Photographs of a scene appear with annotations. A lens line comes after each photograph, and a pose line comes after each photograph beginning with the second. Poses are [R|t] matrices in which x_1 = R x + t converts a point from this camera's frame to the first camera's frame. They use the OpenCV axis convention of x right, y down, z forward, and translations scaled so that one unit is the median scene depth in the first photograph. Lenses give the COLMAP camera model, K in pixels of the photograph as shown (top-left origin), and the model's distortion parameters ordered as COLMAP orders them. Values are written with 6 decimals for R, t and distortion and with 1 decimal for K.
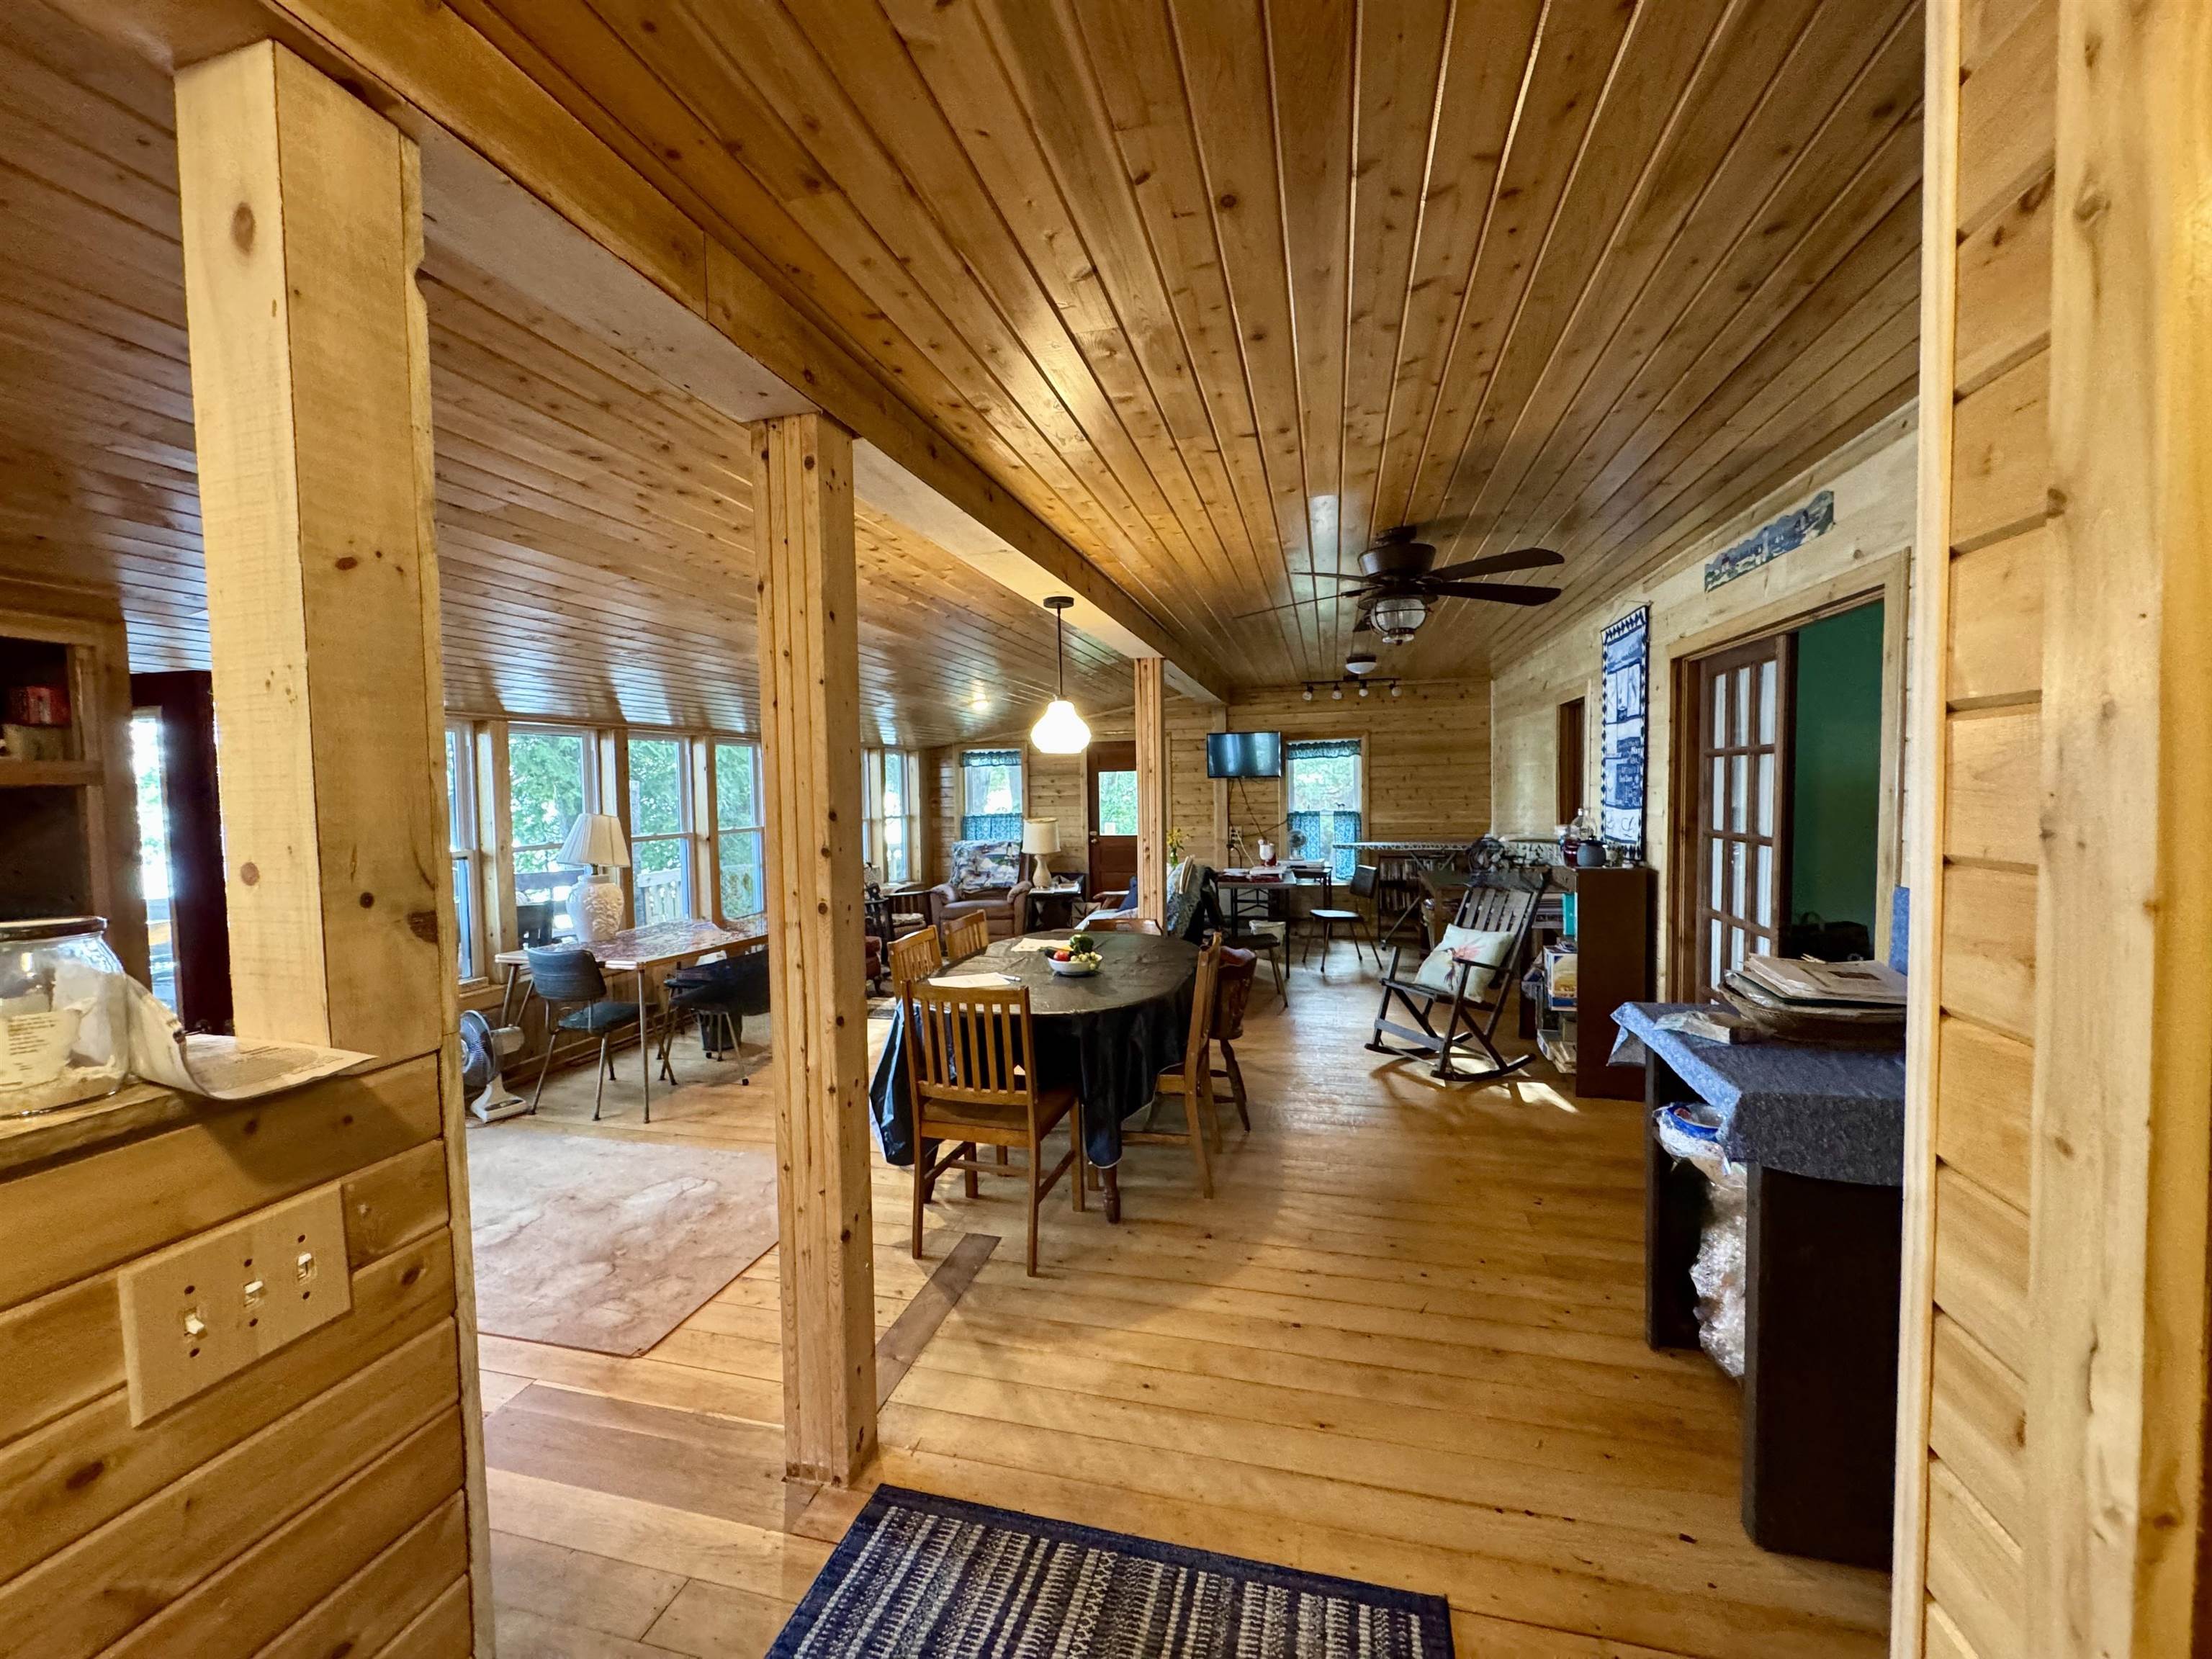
lens RADIAL K [[906.9, 0, 1062.5], [0, 906.9, 831.0], [0, 0, 1]] dist [-0.016206, 0.000080]
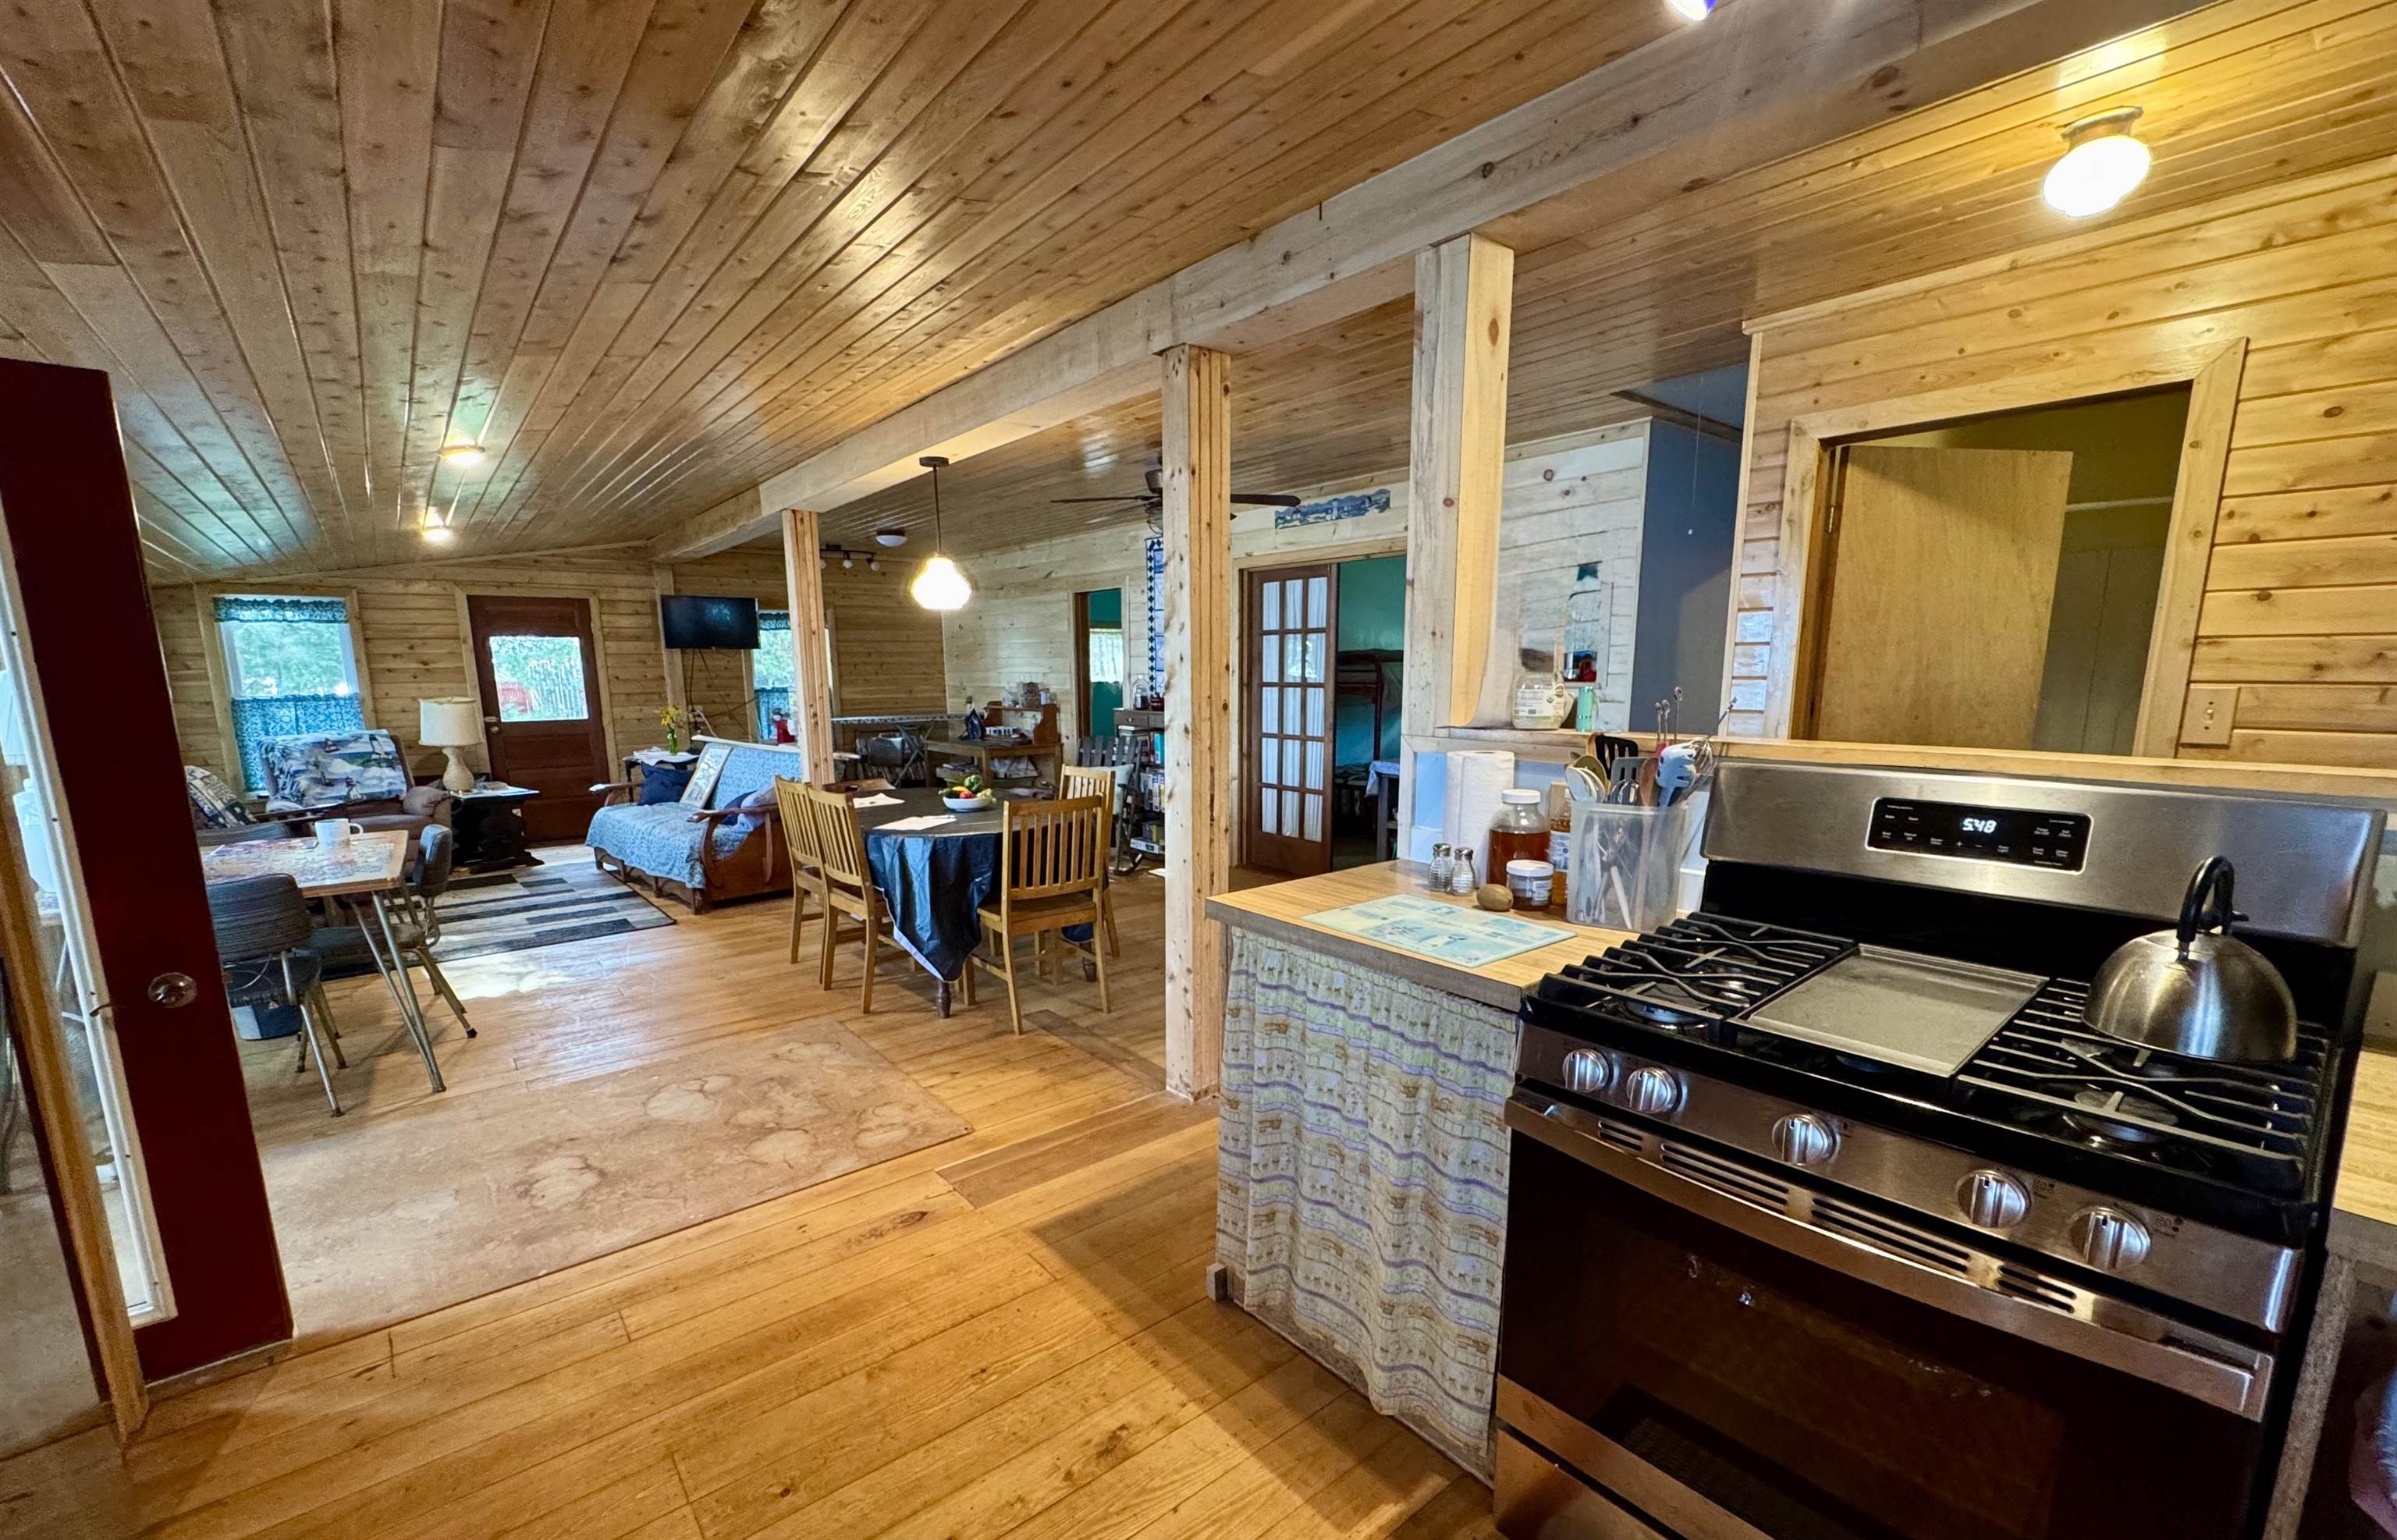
lens RADIAL K [[1057.4, 0, 1203.1], [0, 1057.4, 855.8], [0, 0, 1]] dist [-0.009434, 0.000219]
pose [[0.566905, -0.129307, 0.813571, -0.429010], [0.036286, 0.990565, 0.132154, 0.024919], [-0.822984, -0.045398, 0.566248, 0.010823]]
